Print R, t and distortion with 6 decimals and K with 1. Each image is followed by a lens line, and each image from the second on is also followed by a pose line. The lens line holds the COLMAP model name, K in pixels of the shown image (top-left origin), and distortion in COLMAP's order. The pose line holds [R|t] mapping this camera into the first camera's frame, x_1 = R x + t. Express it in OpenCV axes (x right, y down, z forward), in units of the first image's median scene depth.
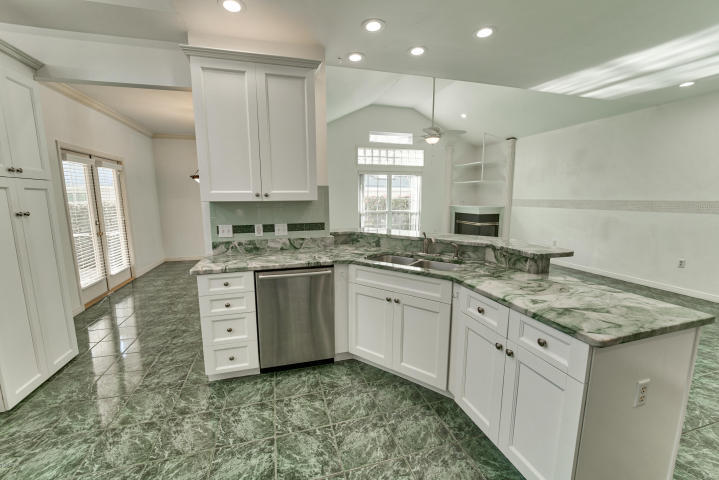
lens RADIAL K [[293.8, 0, 359.5], [0, 293.8, 240.0], [0, 0, 1]] dist [-0.012102, -0.000308]
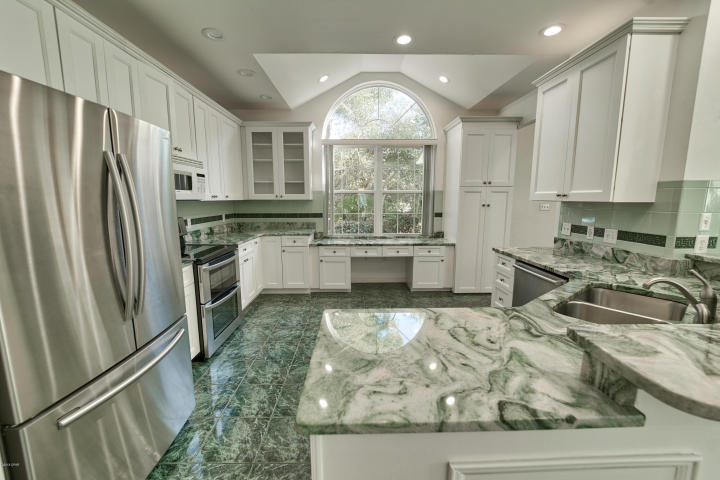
lens RADIAL K [[292.4, 0, 355.5], [0, 292.4, 239.3], [0, 0, 1]] dist [-0.014016, -0.000682]
pose [[-0.275504, 0.139932, -0.951061, 0.767335], [-0.136960, 0.973542, 0.182915, -0.082058], [0.951493, 0.180651, -0.249050, 0.541017]]
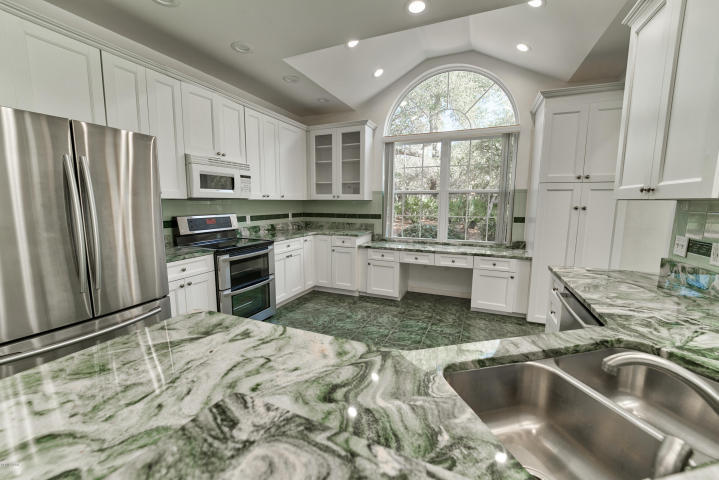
lens RADIAL K [[292.0, 0, 355.0], [0, 292.0, 239.3], [0, 0, 1]] dist [-0.014016, -0.000682]
pose [[-0.649068, 0.101468, -0.753933, 0.499893], [-0.110293, 0.968041, 0.225236, -0.109183], [0.752693, 0.229347, -0.617133, 0.845700]]
